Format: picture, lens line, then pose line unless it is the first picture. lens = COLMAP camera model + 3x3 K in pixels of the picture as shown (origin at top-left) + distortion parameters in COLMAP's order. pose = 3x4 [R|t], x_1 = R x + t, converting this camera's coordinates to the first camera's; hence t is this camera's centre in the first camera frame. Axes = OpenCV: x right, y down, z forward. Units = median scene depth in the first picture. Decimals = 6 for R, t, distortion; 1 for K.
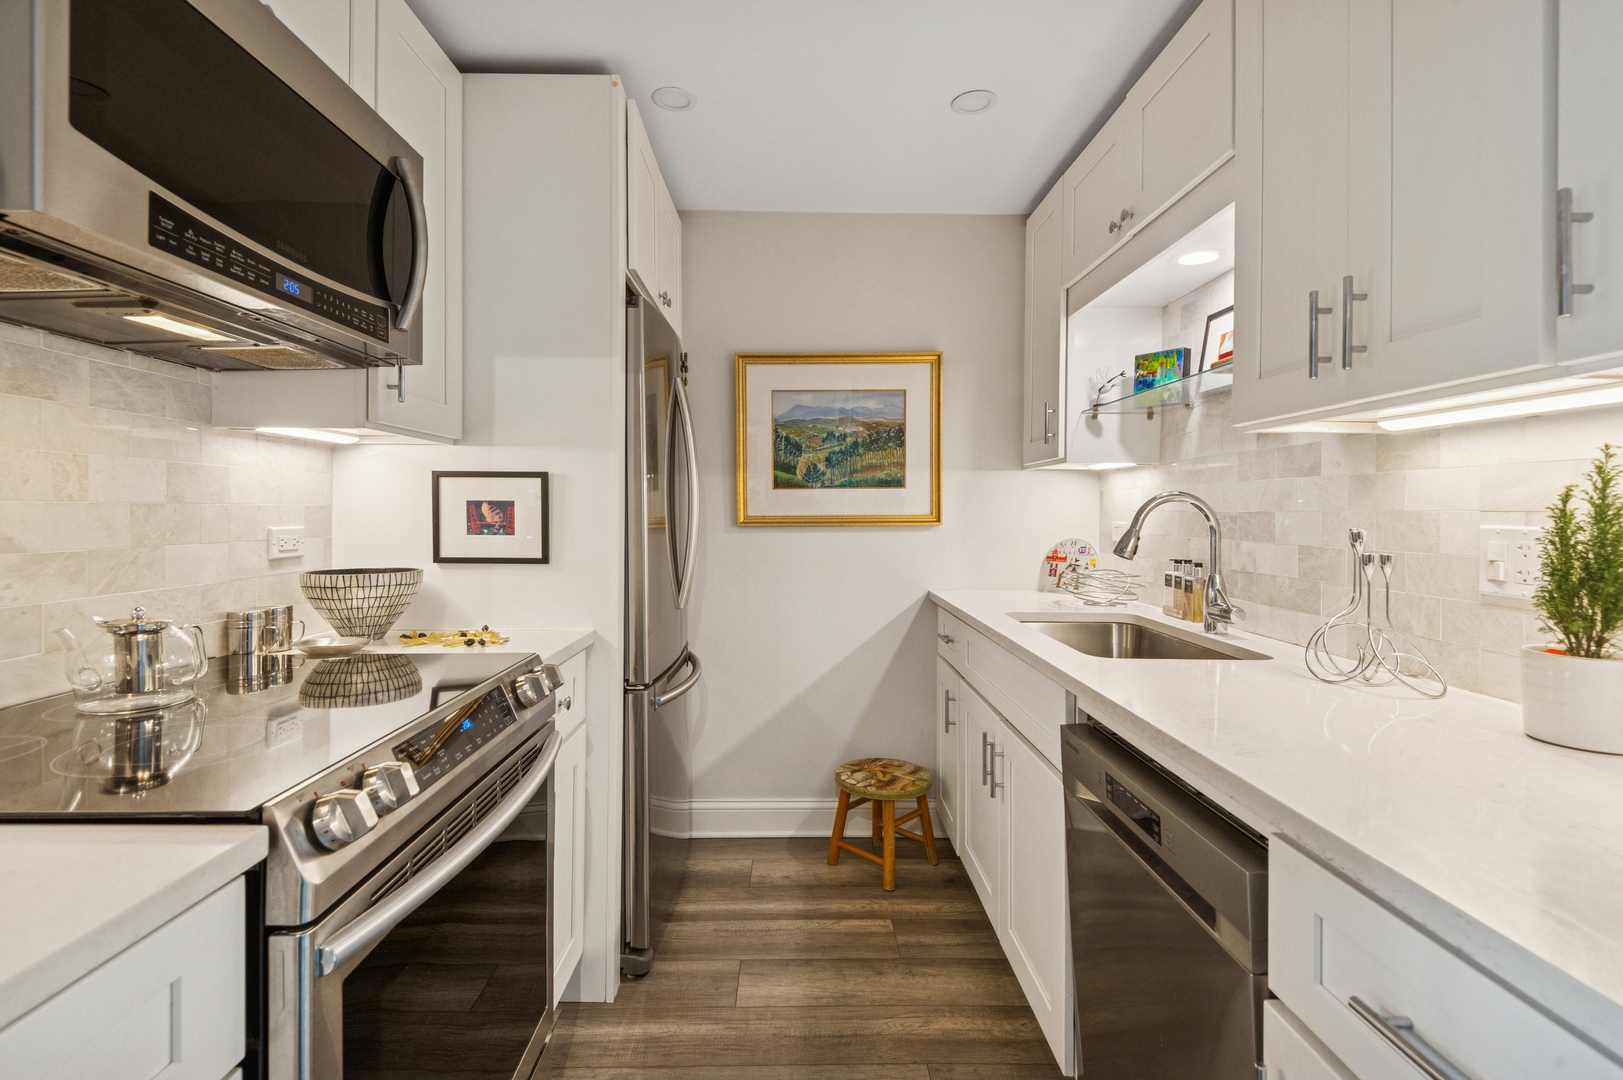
lens RADIAL K [[792.9, 0, 806.1], [0, 792.9, 516.8], [0, 0, 1]] dist [0.018033, -0.001315]
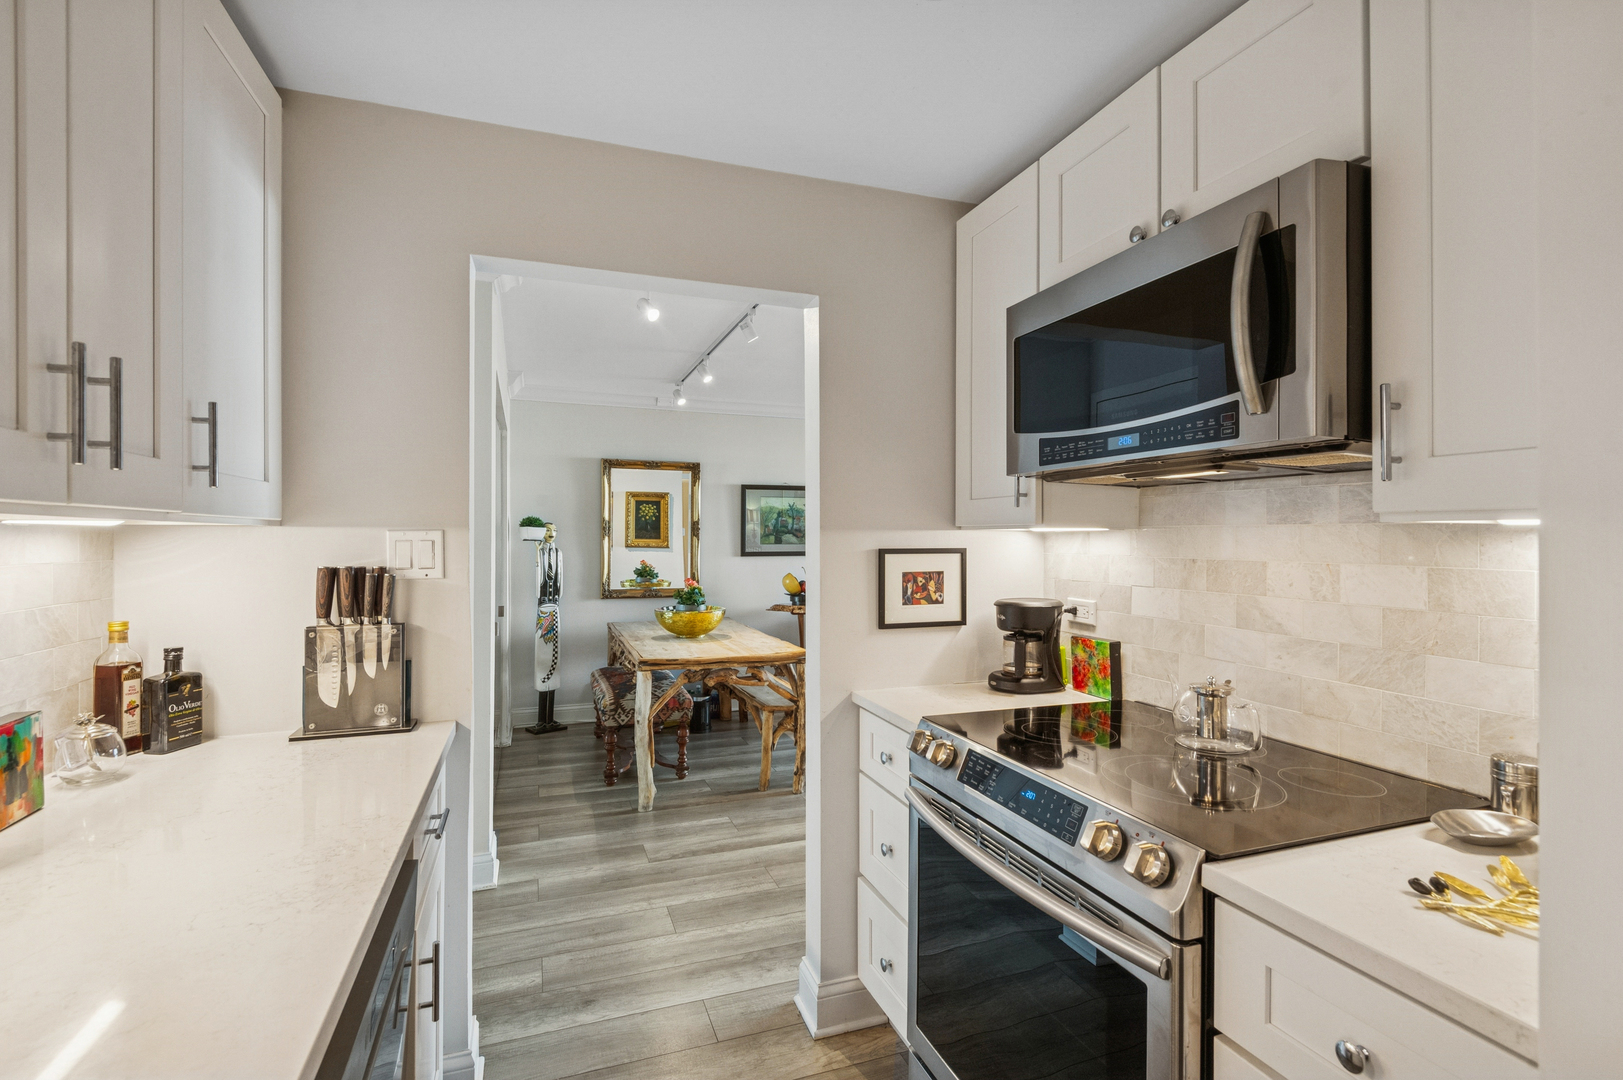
lens RADIAL K [[792.9, 0, 806.1], [0, 792.9, 516.8], [0, 0, 1]] dist [0.018033, -0.001315]
pose [[-0.950783, -0.013601, -0.309559, 0.244920], [-0.008403, 0.999801, -0.018119, -0.120081], [0.309744, -0.014626, -0.950708, 1.900823]]
